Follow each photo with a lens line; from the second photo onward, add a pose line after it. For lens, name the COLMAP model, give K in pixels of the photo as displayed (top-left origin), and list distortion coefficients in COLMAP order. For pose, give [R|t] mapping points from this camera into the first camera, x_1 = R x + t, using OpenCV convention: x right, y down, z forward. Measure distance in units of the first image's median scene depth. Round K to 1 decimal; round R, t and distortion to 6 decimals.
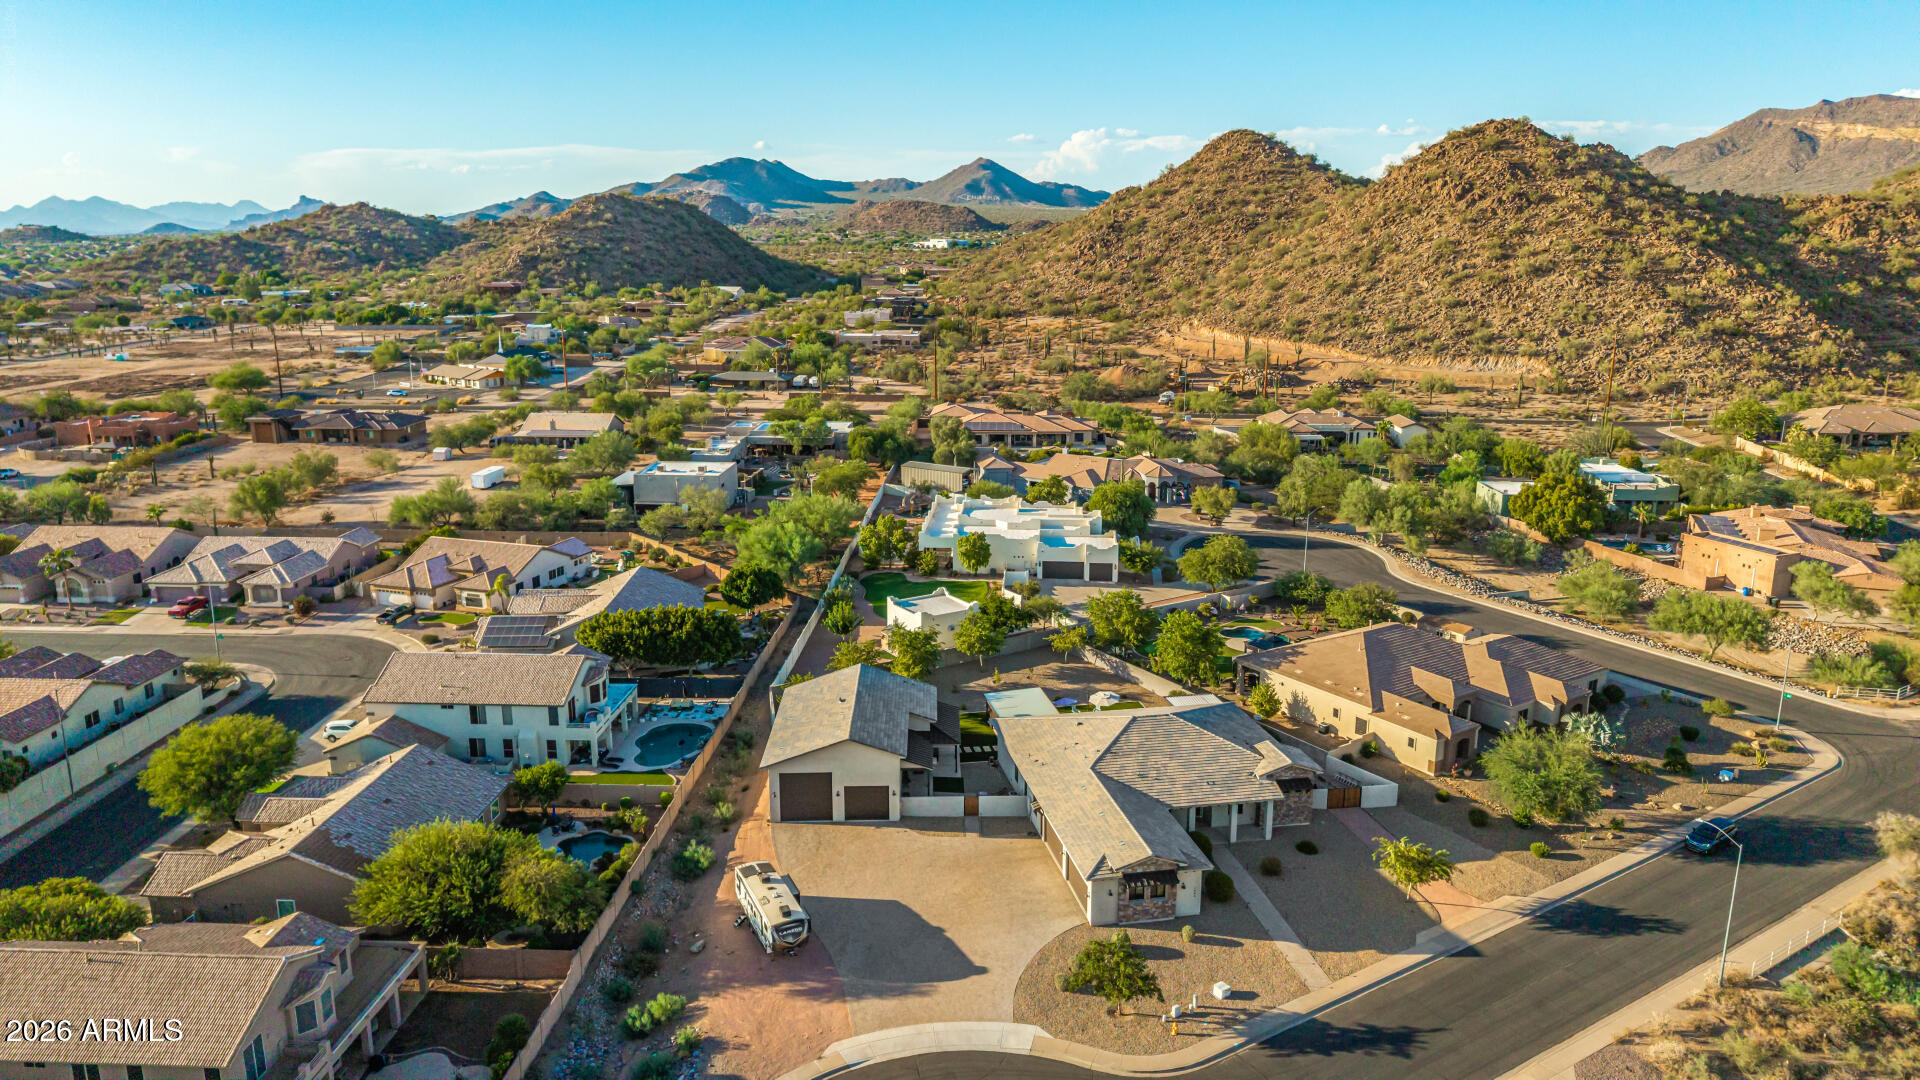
lens RADIAL K [[1281.8, 0, 960.0], [0, 1281.8, 540.0], [0, 0, 1]] dist [0.039471, -0.045238]
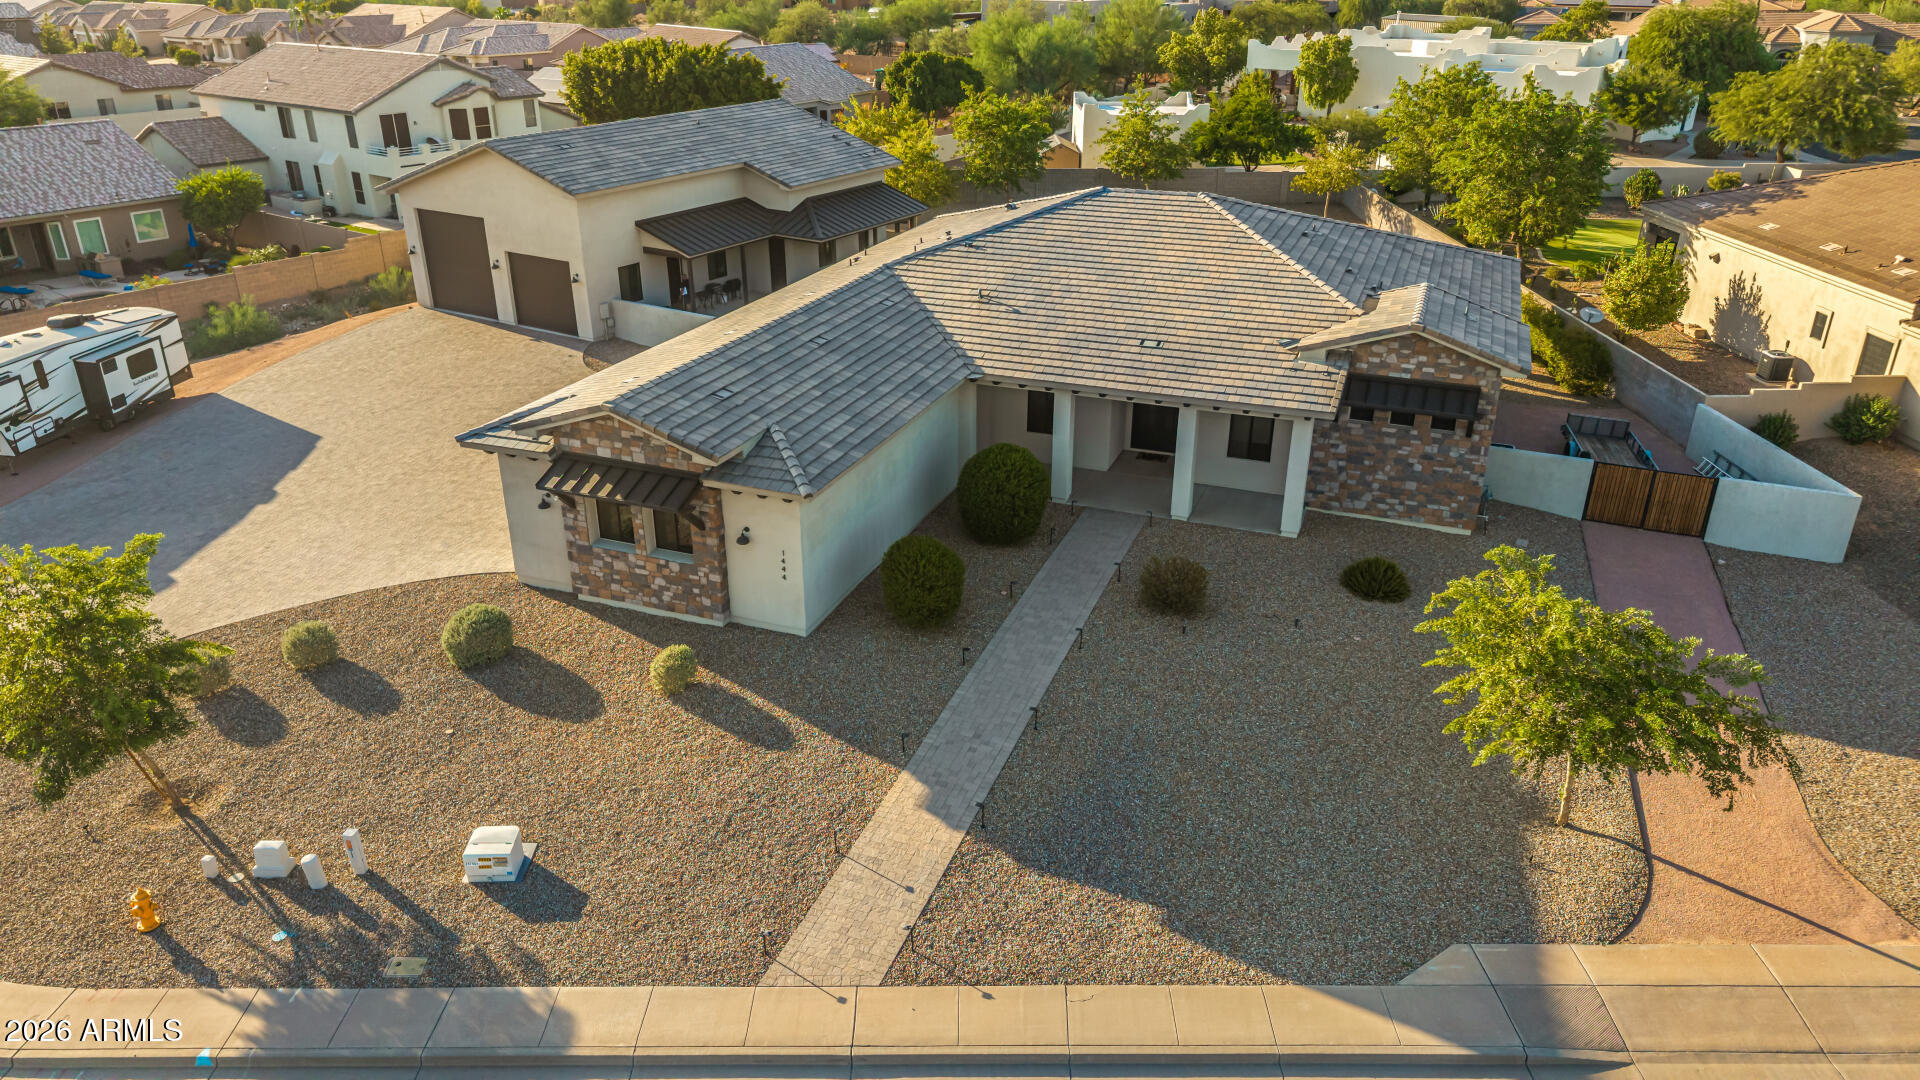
lens RADIAL K [[1293.1, 0, 960.0], [0, 1293.1, 540.0], [0, 0, 1]] dist [0.003614, 0.000467]
pose [[0.841532, 0.225369, -0.490951, 0.352112], [-0.127237, 0.965942, 0.225316, 0.178171], [0.525009, -0.127144, 0.841546, 0.707607]]
